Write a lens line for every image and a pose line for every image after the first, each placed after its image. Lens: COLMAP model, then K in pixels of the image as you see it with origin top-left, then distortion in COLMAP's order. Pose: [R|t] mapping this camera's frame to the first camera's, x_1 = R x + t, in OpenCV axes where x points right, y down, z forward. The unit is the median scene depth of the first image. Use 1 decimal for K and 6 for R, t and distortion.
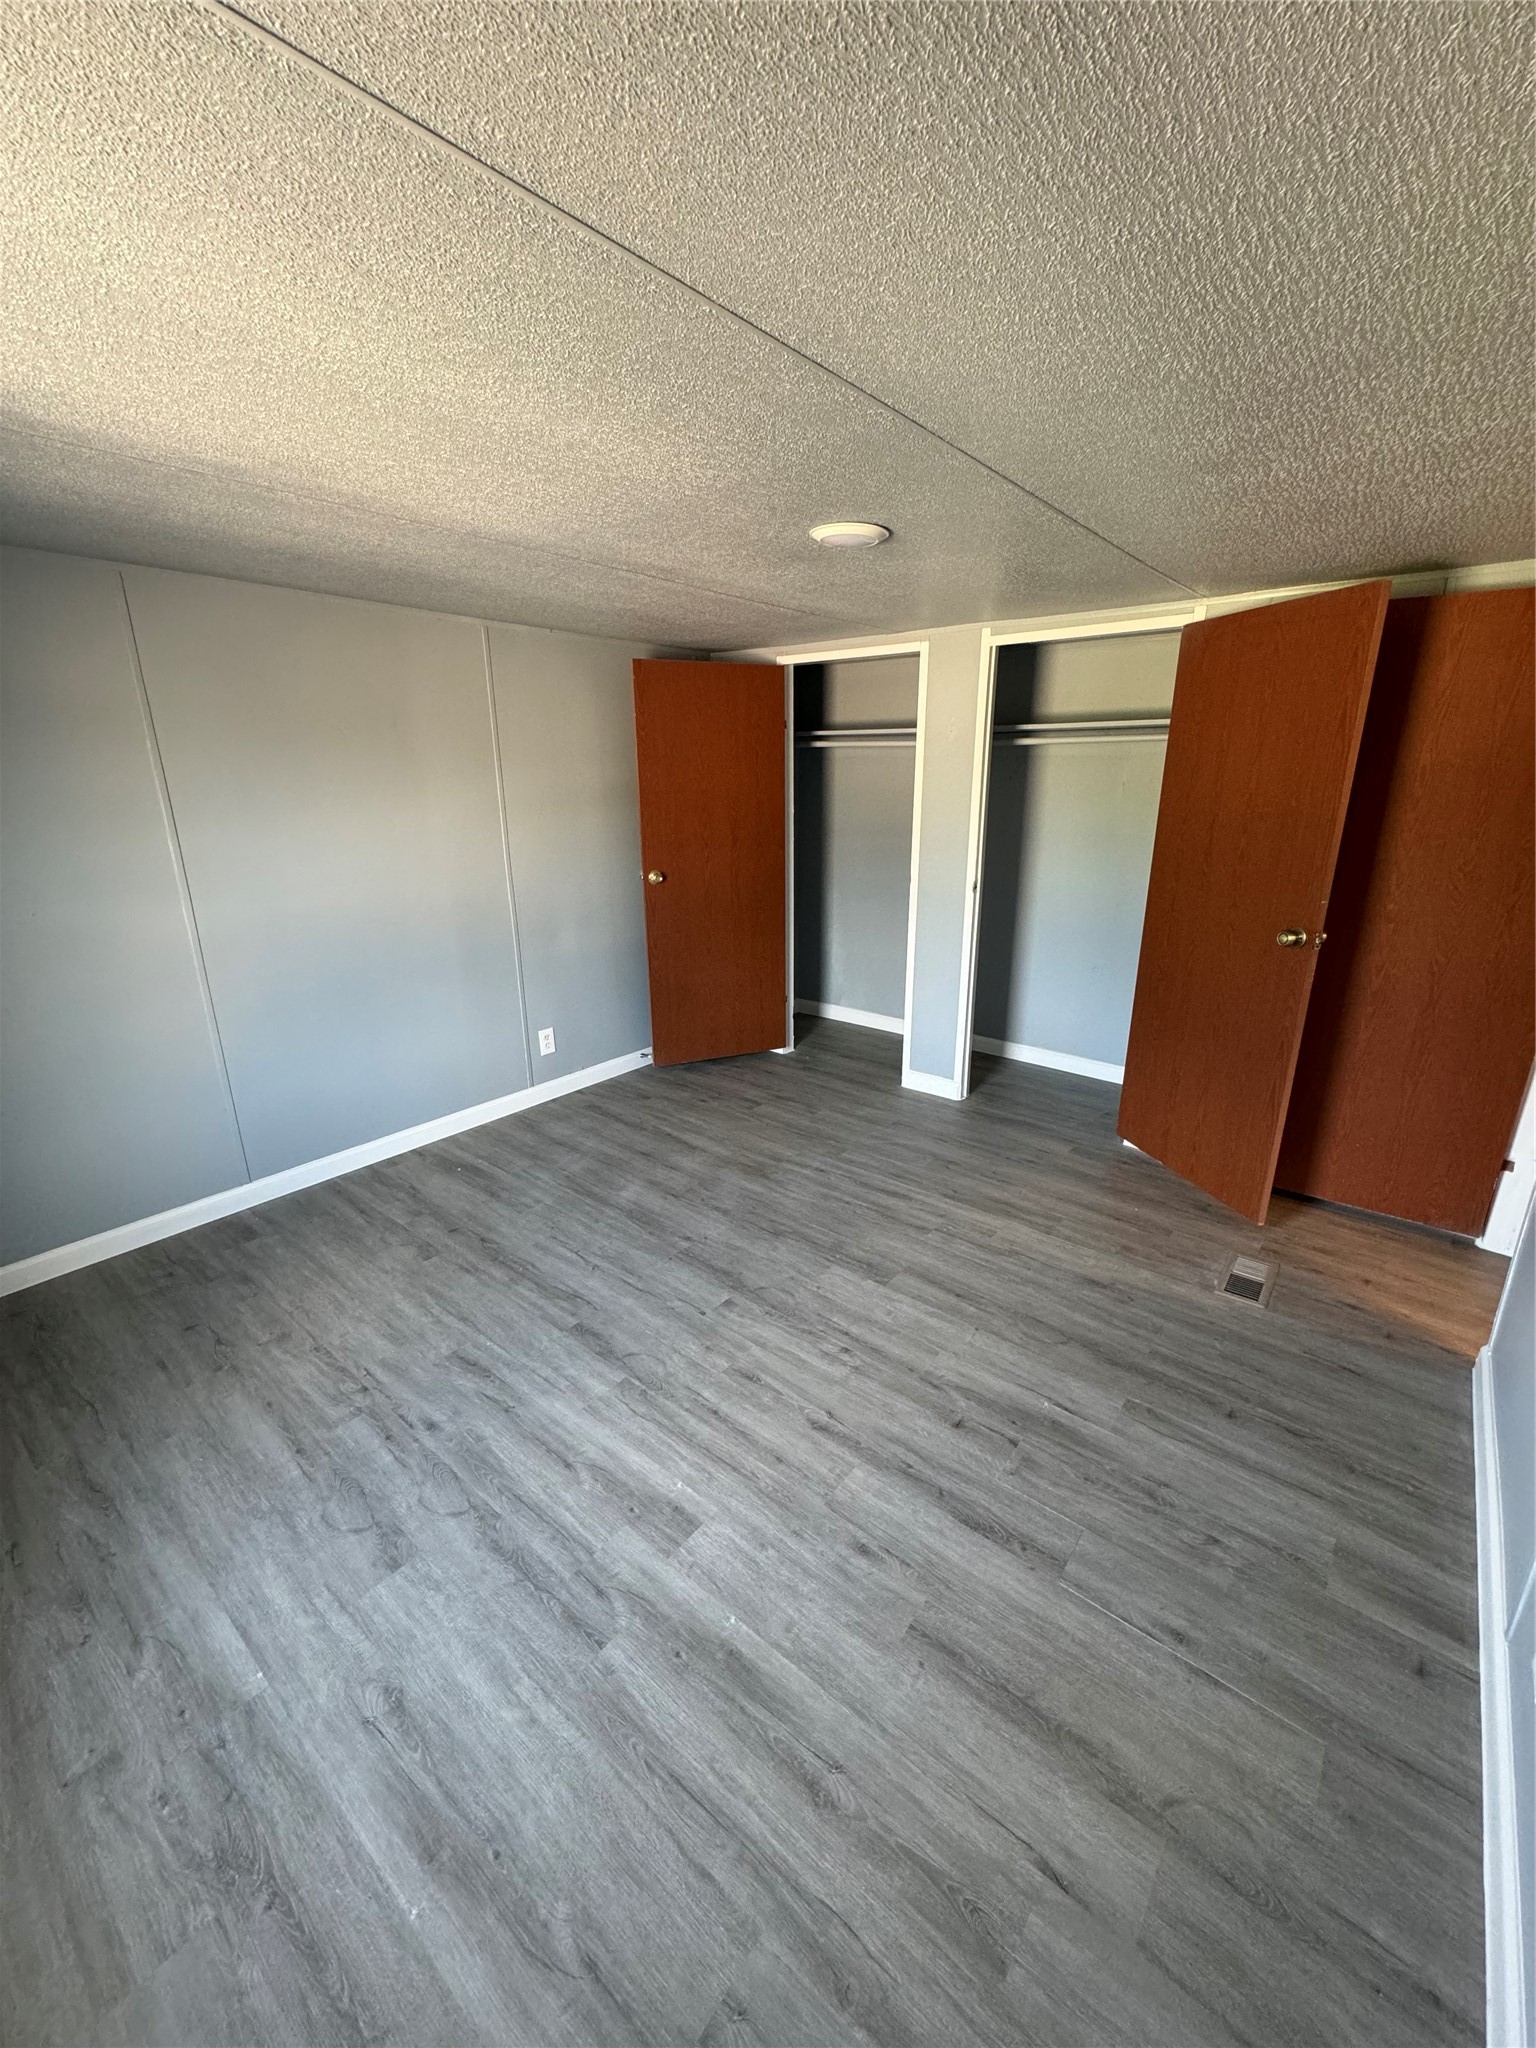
lens RADIAL K [[814.0, 0, 775.6], [0, 814.0, 1033.3], [0, 0, 1]] dist [-0.002558, 0.000905]
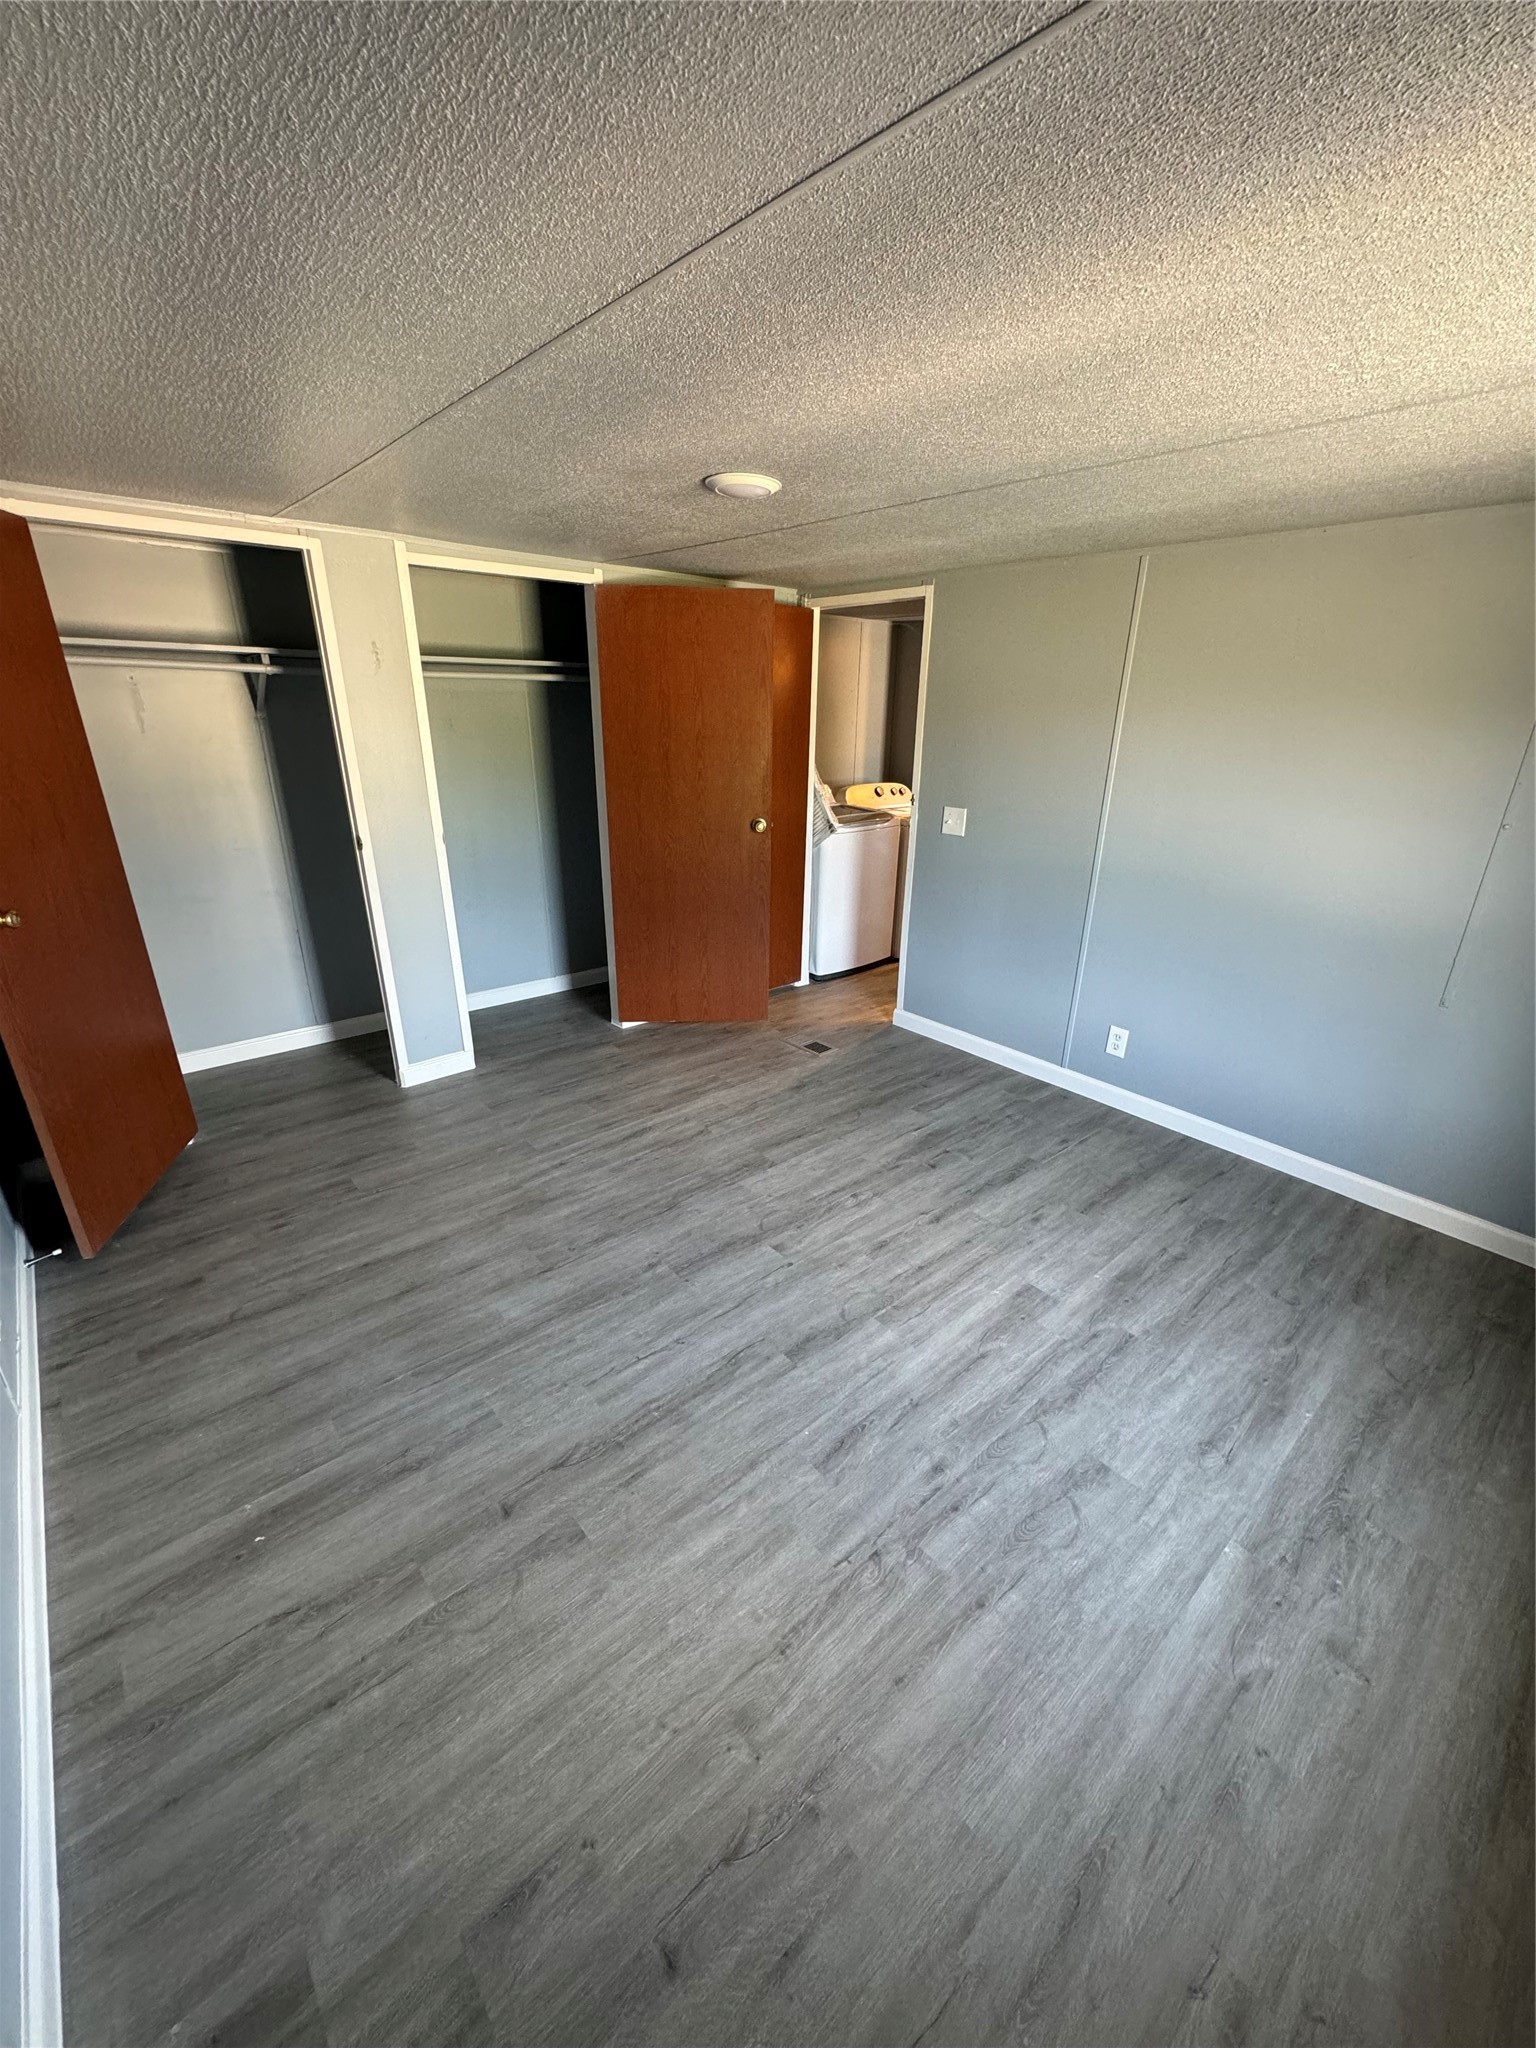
lens RADIAL K [[814.0, 0, 771.0], [0, 814.0, 1031.1], [0, 0, 1]] dist [-0.002558, 0.000905]
pose [[0.173244, -0.364480, 0.914954, -0.974997], [0.286883, 0.907391, 0.307147, -0.254505], [-0.942170, 0.209273, 0.261764, 0.738903]]
